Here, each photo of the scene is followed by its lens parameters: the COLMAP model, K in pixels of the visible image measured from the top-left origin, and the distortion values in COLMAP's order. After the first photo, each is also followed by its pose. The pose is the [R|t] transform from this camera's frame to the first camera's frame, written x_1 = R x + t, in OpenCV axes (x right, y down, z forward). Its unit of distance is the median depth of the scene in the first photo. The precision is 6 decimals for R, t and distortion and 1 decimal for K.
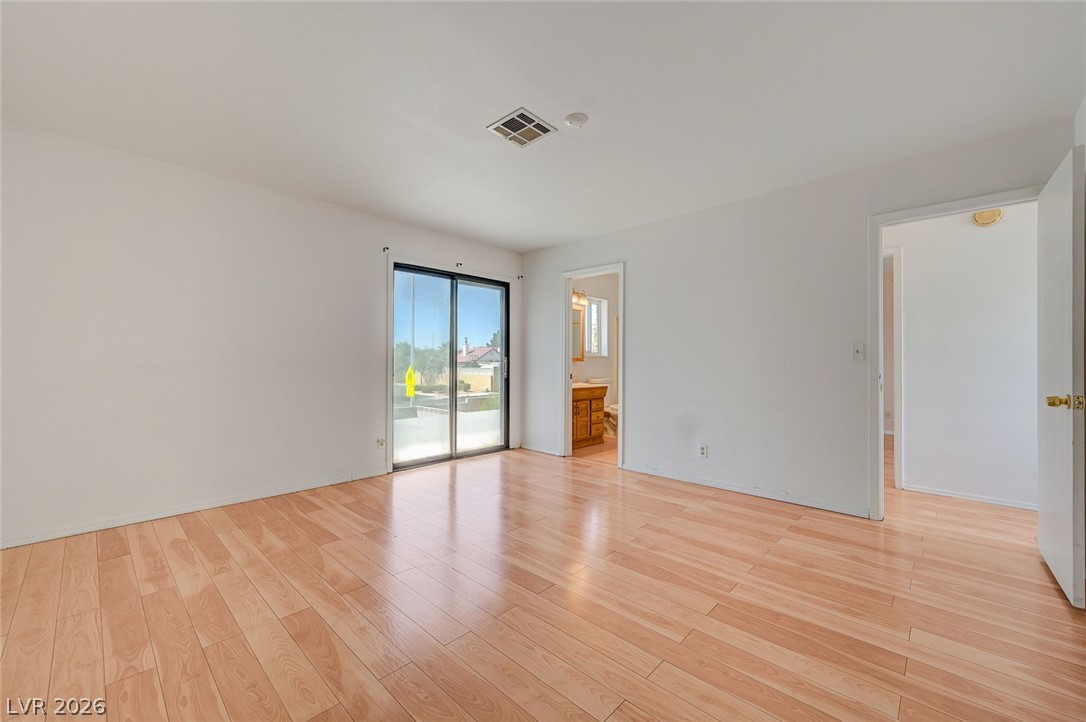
lens RADIAL K [[431.2, 0, 554.0], [0, 431.2, 362.5], [0, 0, 1]] dist [0.003070, 0.000992]
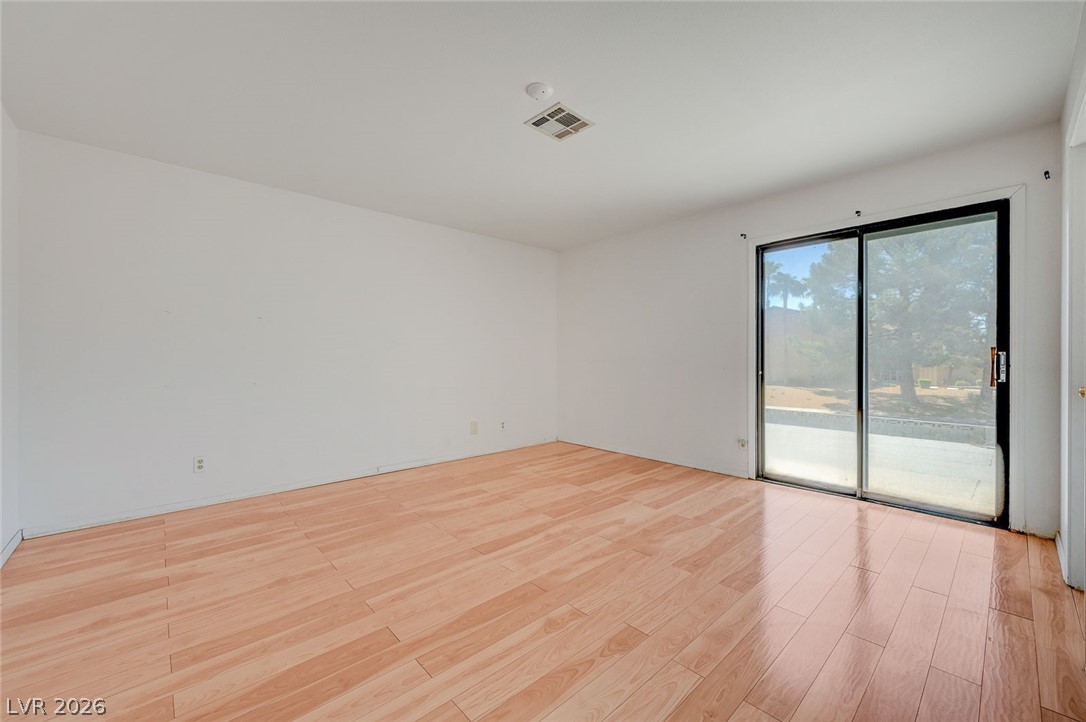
lens RADIAL K [[431.2, 0, 543.1], [0, 431.2, 360.0], [0, 0, 1]] dist [0.003070, 0.000992]
pose [[-0.091676, -0.000283, -0.995789, 0.791433], [0.001046, 0.999999, -0.000380, 0.005388], [0.995788, -0.001077, -0.091676, 0.897440]]
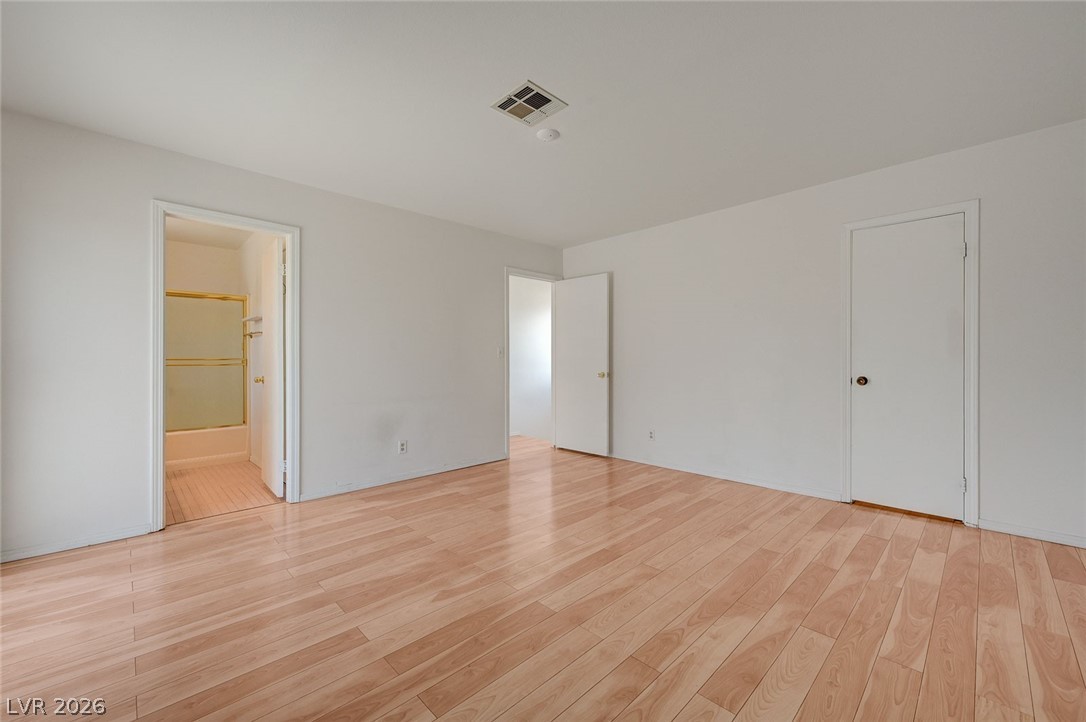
lens RADIAL K [[431.2, 0, 546.9], [0, 431.2, 360.2], [0, 0, 1]] dist [0.003070, 0.000992]
pose [[0.051367, -0.004805, 0.998668, -0.841374], [0.004692, 0.999979, 0.004570, -0.003846], [-0.998669, 0.004451, 0.051388, 0.782217]]
